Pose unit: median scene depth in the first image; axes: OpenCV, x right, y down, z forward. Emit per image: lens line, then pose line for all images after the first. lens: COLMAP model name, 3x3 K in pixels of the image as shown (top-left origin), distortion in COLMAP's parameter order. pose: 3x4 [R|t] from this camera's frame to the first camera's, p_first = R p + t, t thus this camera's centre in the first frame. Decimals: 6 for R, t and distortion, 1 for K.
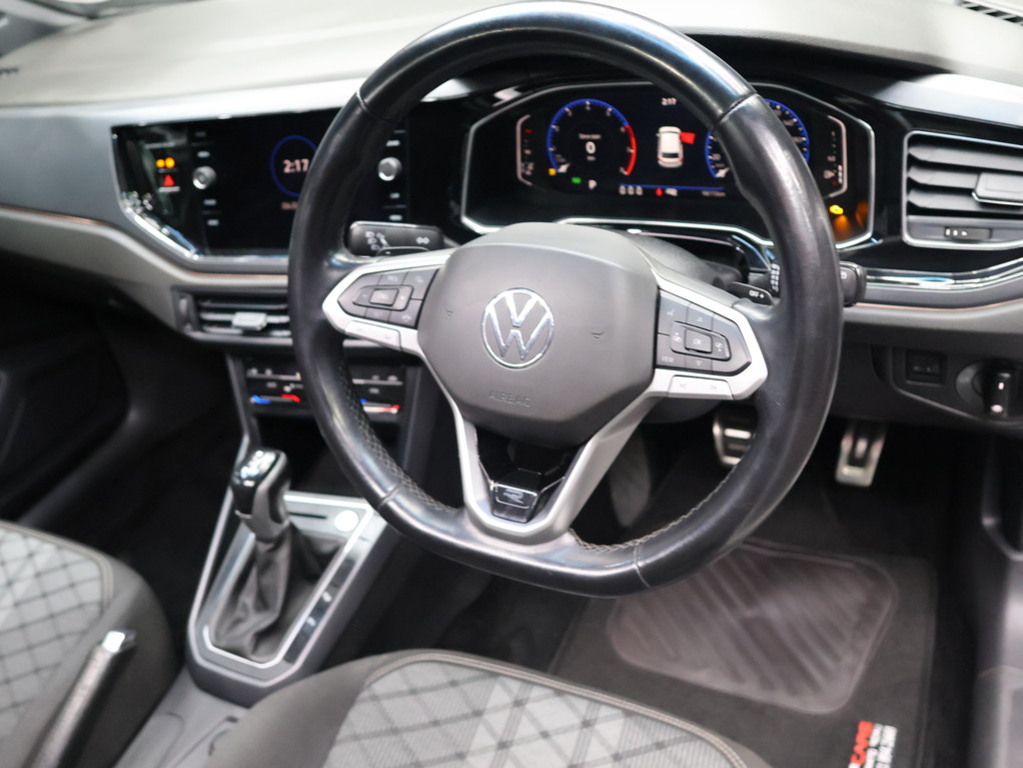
lens RADIAL K [[865.0, 0, 510.4], [0, 865.0, 383.0], [0, 0, 1]] dist [0.005849, -0.005522]
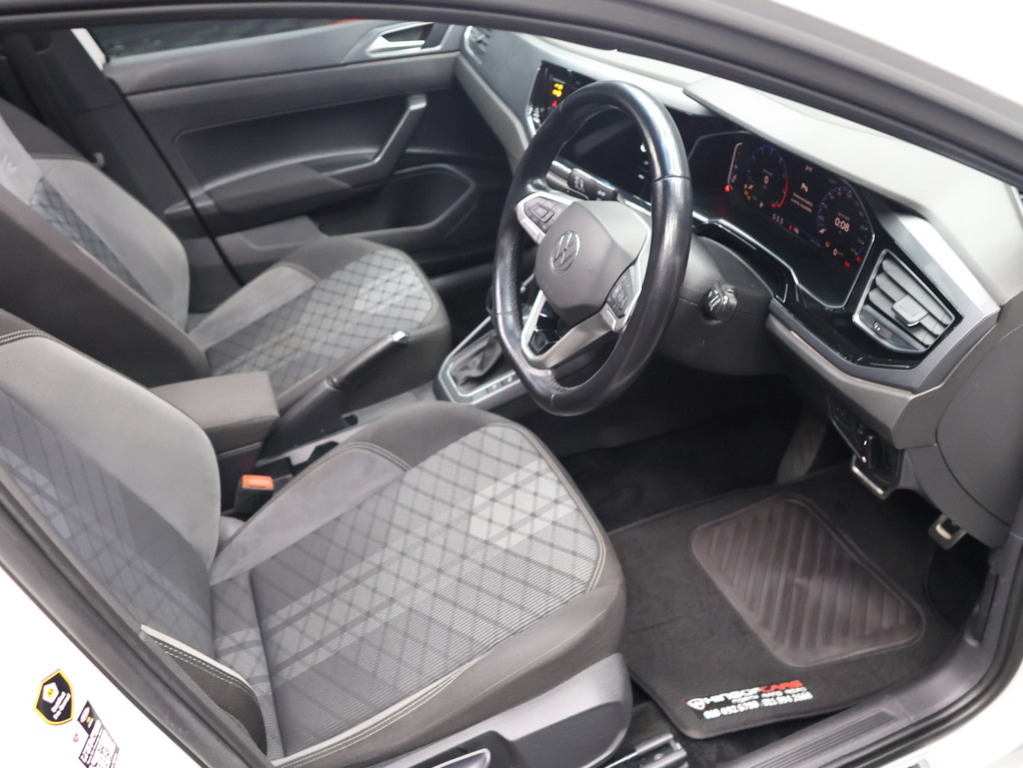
lens RADIAL K [[865.0, 0, 510.9], [0, 865.0, 384.7], [0, 0, 1]] dist [0.005849, -0.005522]
pose [[0.725687, 0.479344, -0.493567, 0.649834], [-0.423596, 0.876560, 0.228492, -0.126689], [0.542167, 0.043259, 0.839156, -0.394330]]
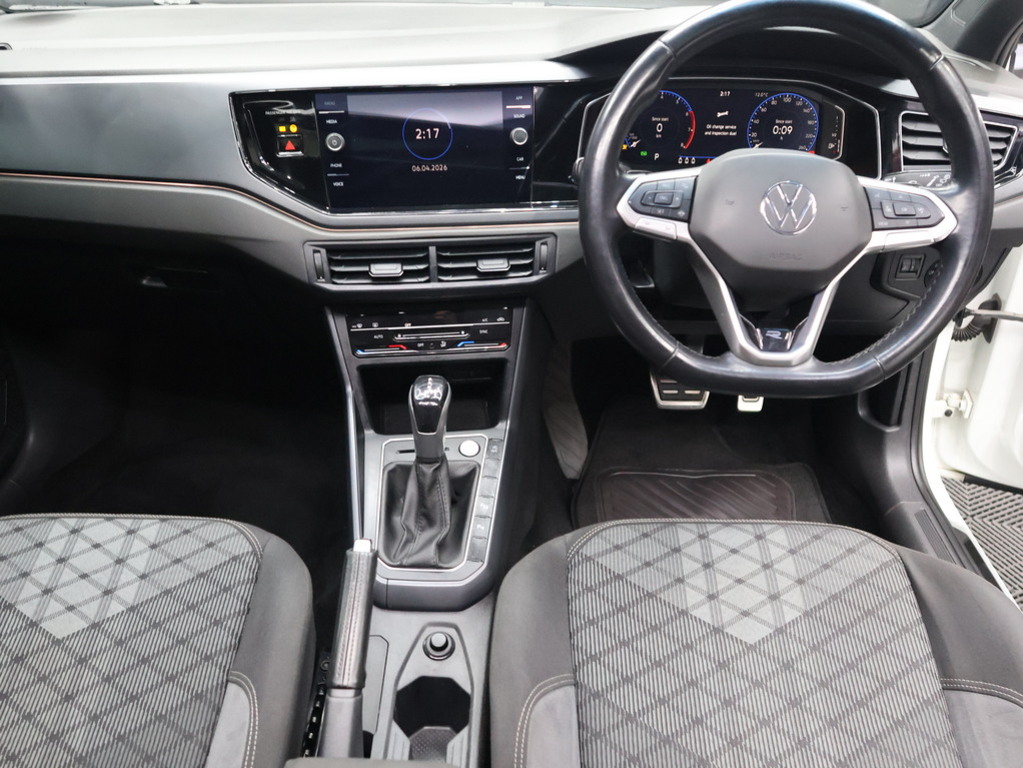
lens RADIAL K [[865.0, 0, 507.5], [0, 865.0, 387.8], [0, 0, 1]] dist [0.005849, -0.005522]
pose [[0.900788, -0.068843, 0.428768, -0.717540], [0.110855, 0.991096, -0.073762, 0.196015], [-0.419872, 0.113975, 0.900398, -0.051017]]
